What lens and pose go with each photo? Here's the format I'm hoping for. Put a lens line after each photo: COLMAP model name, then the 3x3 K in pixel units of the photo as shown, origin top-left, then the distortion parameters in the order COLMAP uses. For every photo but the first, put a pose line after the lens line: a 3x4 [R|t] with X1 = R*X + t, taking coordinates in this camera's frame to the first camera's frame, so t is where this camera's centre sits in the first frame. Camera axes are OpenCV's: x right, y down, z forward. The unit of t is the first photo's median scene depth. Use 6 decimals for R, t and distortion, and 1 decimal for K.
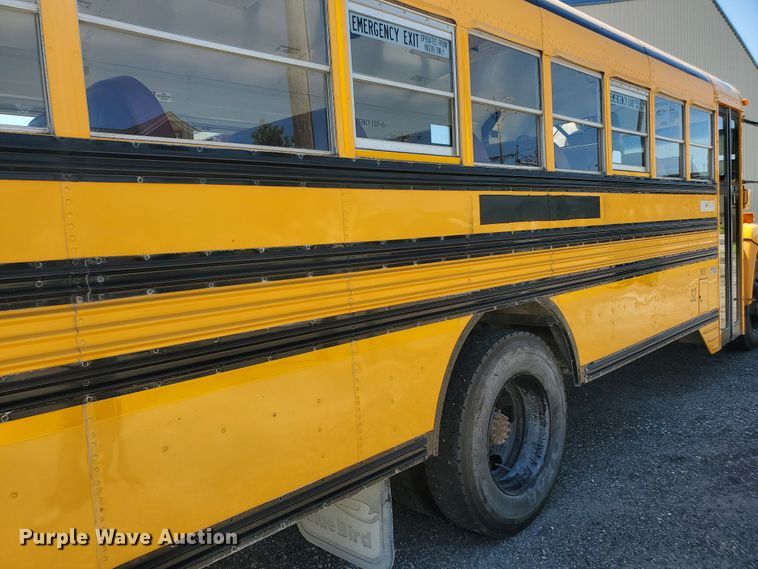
lens RADIAL K [[592.6, 0, 383.6], [0, 592.6, 290.7], [0, 0, 1]] dist [0.009897, 0.002461]
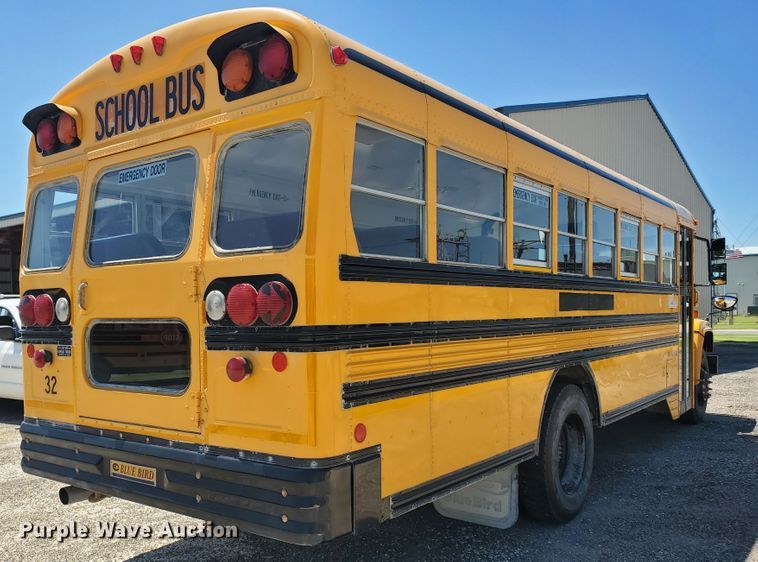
lens RADIAL K [[675.9, 0, 379.0], [0, 675.9, 319.1], [0, 0, 1]] dist [0.004023, 0.004123]
pose [[0.988979, 0.054658, 0.137597, -0.321708], [-0.043699, 0.995720, -0.081440, 0.043559], [-0.141459, 0.074530, 0.987135, -0.402301]]
